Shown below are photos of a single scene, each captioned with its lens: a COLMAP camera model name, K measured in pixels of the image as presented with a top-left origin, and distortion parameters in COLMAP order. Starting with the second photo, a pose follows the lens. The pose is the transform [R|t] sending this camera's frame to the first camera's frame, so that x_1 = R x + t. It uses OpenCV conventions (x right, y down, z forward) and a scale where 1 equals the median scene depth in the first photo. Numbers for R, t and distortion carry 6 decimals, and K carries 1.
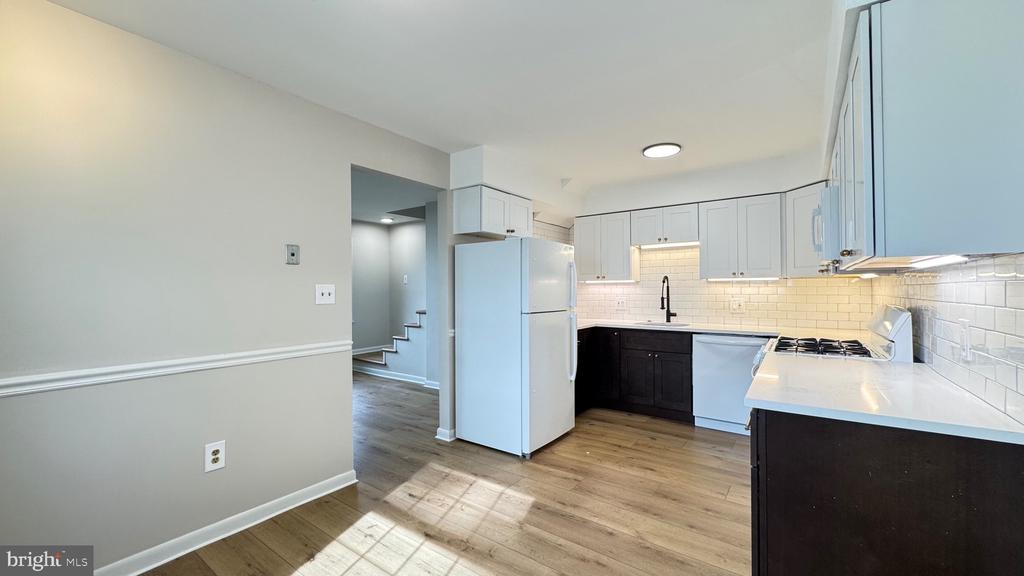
lens RADIAL K [[409.6, 0, 510.6], [0, 409.6, 287.7], [0, 0, 1]] dist [-0.002338, 0.000717]
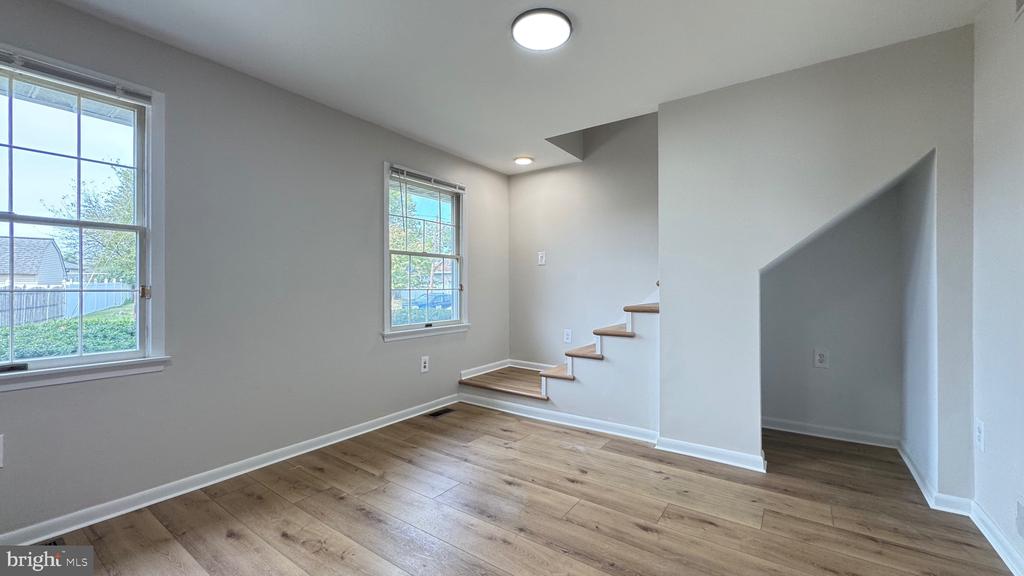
lens RADIAL K [[409.6, 0, 510.3], [0, 409.6, 284.0], [0, 0, 1]] dist [-0.002338, 0.000717]
pose [[0.999972, -0.001206, 0.007370, -0.606390], [0.001222, 0.999997, -0.002093, 0.042114], [-0.007367, 0.002102, 0.999971, 0.699473]]
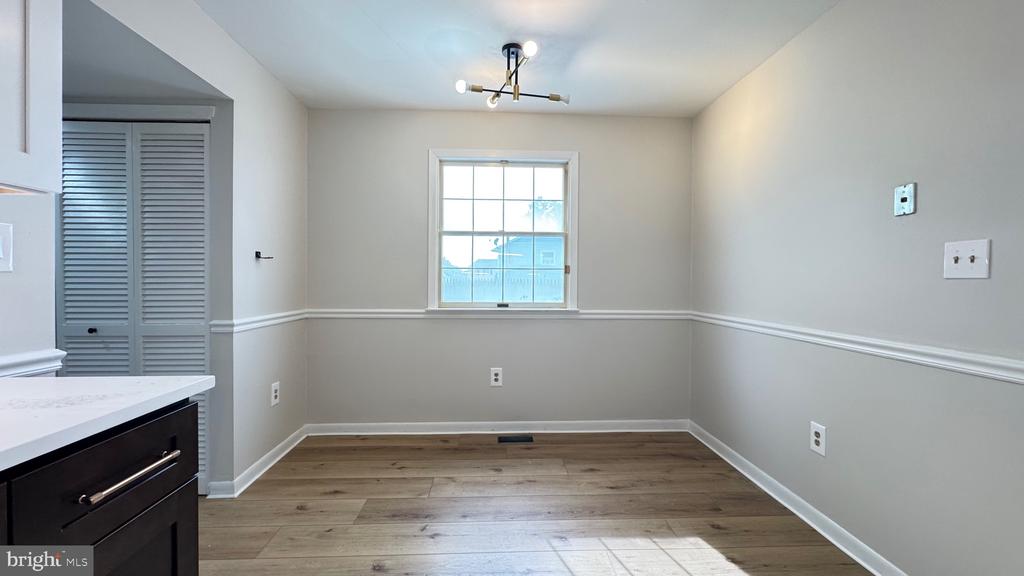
lens RADIAL K [[409.6, 0, 512.6], [0, 409.6, 289.0], [0, 0, 1]] dist [-0.002338, 0.000717]
pose [[-0.782727, 0.009088, -0.622299, 0.229176], [-0.002799, 0.999832, 0.018122, 0.032090], [0.622359, 0.015926, -0.782570, 0.742695]]
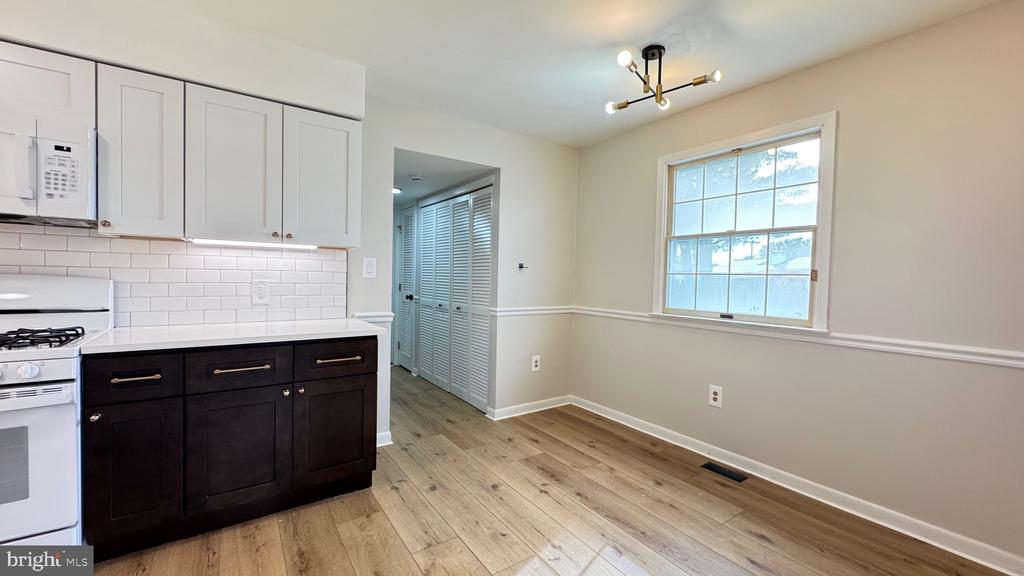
lens RADIAL K [[409.6, 0, 509.9], [0, 409.6, 288.0], [0, 0, 1]] dist [-0.002338, 0.000717]
pose [[-0.940734, -0.026983, 0.338071, -0.169031], [-0.019643, 0.999492, 0.025116, 0.019343], [-0.338577, 0.016987, -0.940785, 0.896990]]
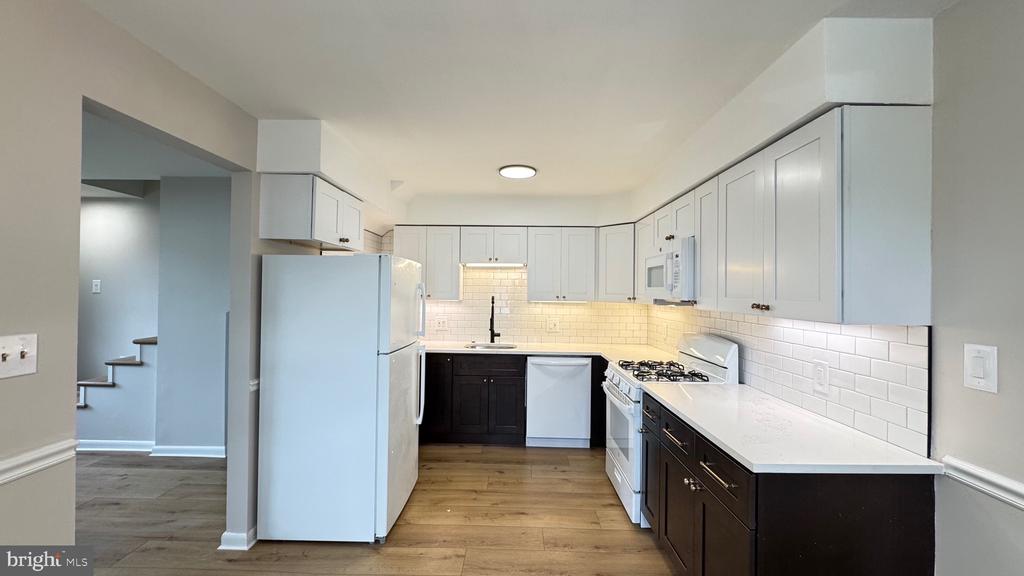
lens RADIAL K [[409.6, 0, 512.1], [0, 409.6, 287.4], [0, 0, 1]] dist [-0.002338, 0.000717]
pose [[0.818766, 0.021530, 0.573723, -0.178337], [-0.019981, 0.999760, -0.009002, -0.050179], [-0.573779, -0.004094, 0.819000, 0.200330]]
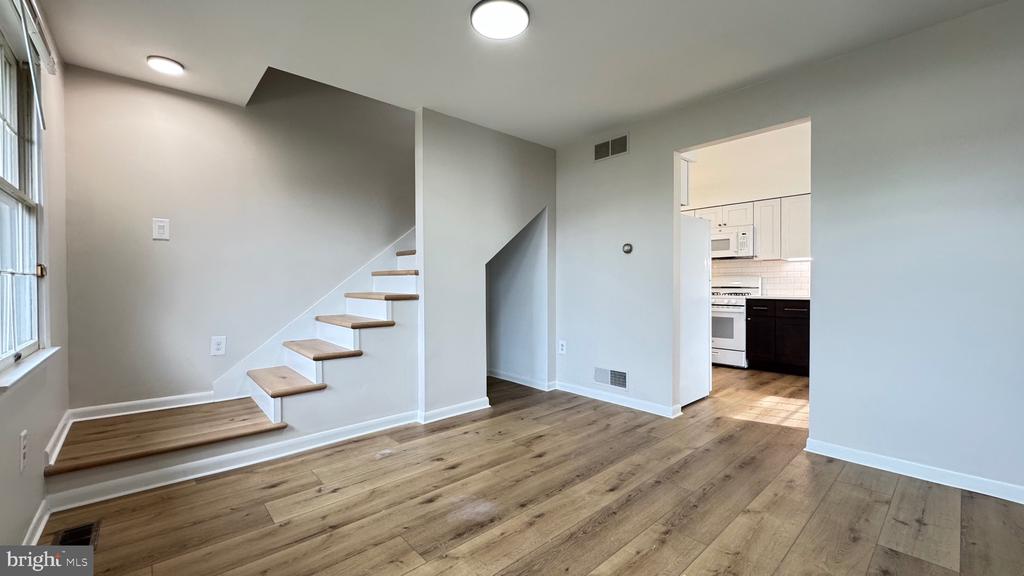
lens RADIAL K [[409.6, 0, 514.4], [0, 409.6, 283.2], [0, 0, 1]] dist [-0.002338, 0.000717]
pose [[0.205318, 0.002866, 0.978691, -1.127523], [-0.003727, 0.999991, -0.002146, 0.063928], [-0.978688, -0.003207, 0.205327, 1.131077]]
